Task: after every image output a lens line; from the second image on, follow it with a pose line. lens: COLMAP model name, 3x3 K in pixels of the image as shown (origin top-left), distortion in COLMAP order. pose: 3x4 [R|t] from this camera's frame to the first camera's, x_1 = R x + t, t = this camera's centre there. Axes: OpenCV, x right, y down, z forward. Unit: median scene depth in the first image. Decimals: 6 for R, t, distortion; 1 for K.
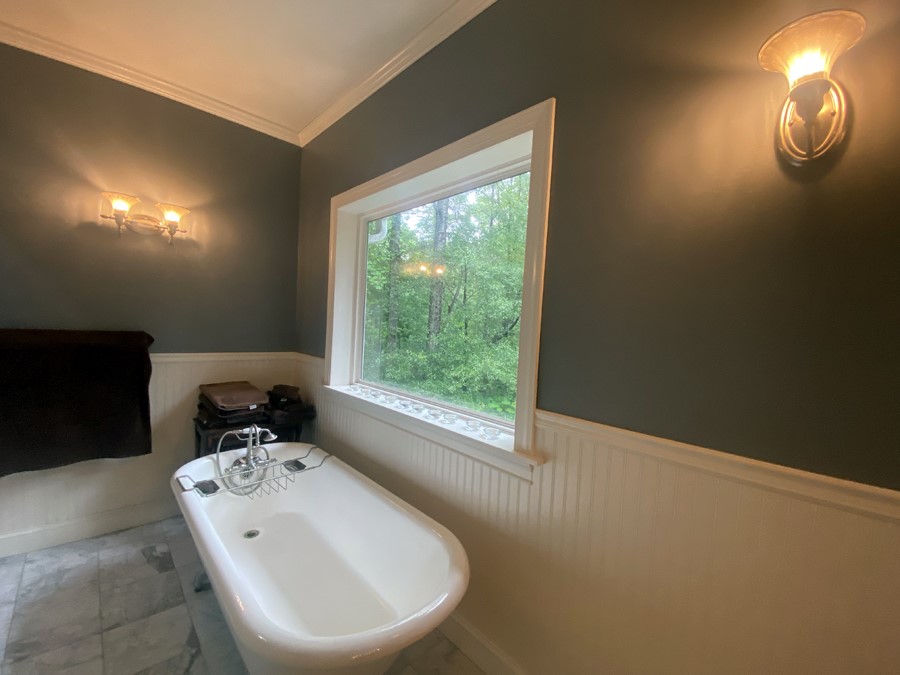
lens RADIAL K [[371.0, 0, 447.2], [0, 371.0, 335.9], [0, 0, 1]] dist [0.011124, -0.016521]
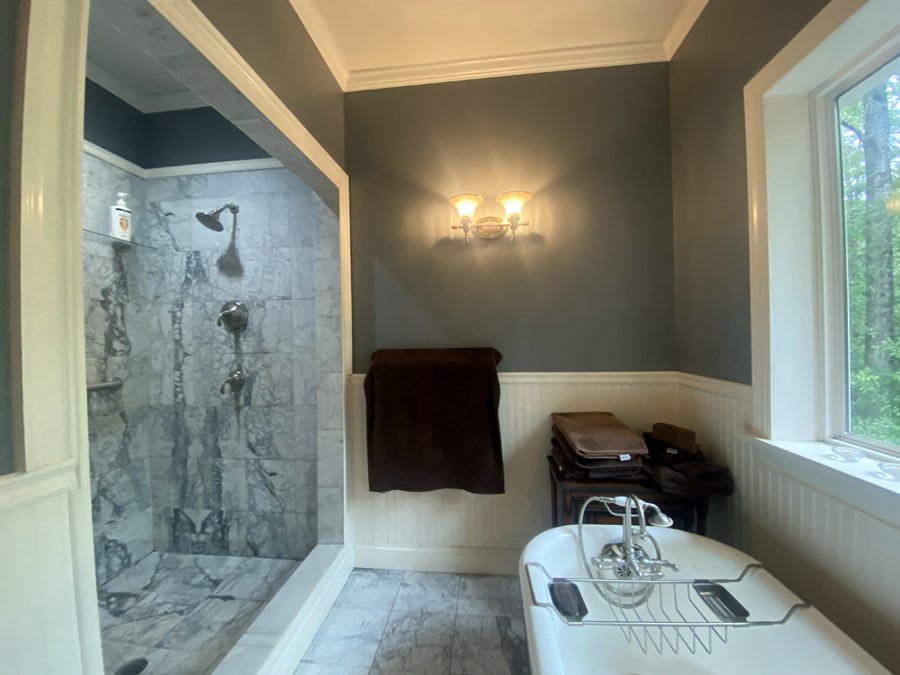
lens RADIAL K [[371.0, 0, 447.2], [0, 371.0, 335.9], [0, 0, 1]] dist [0.011124, -0.016521]
pose [[0.647336, -0.065586, -0.759378, -0.234673], [0.032209, 0.997755, -0.058717, 0.009332], [0.761524, 0.013550, 0.647995, 0.370278]]
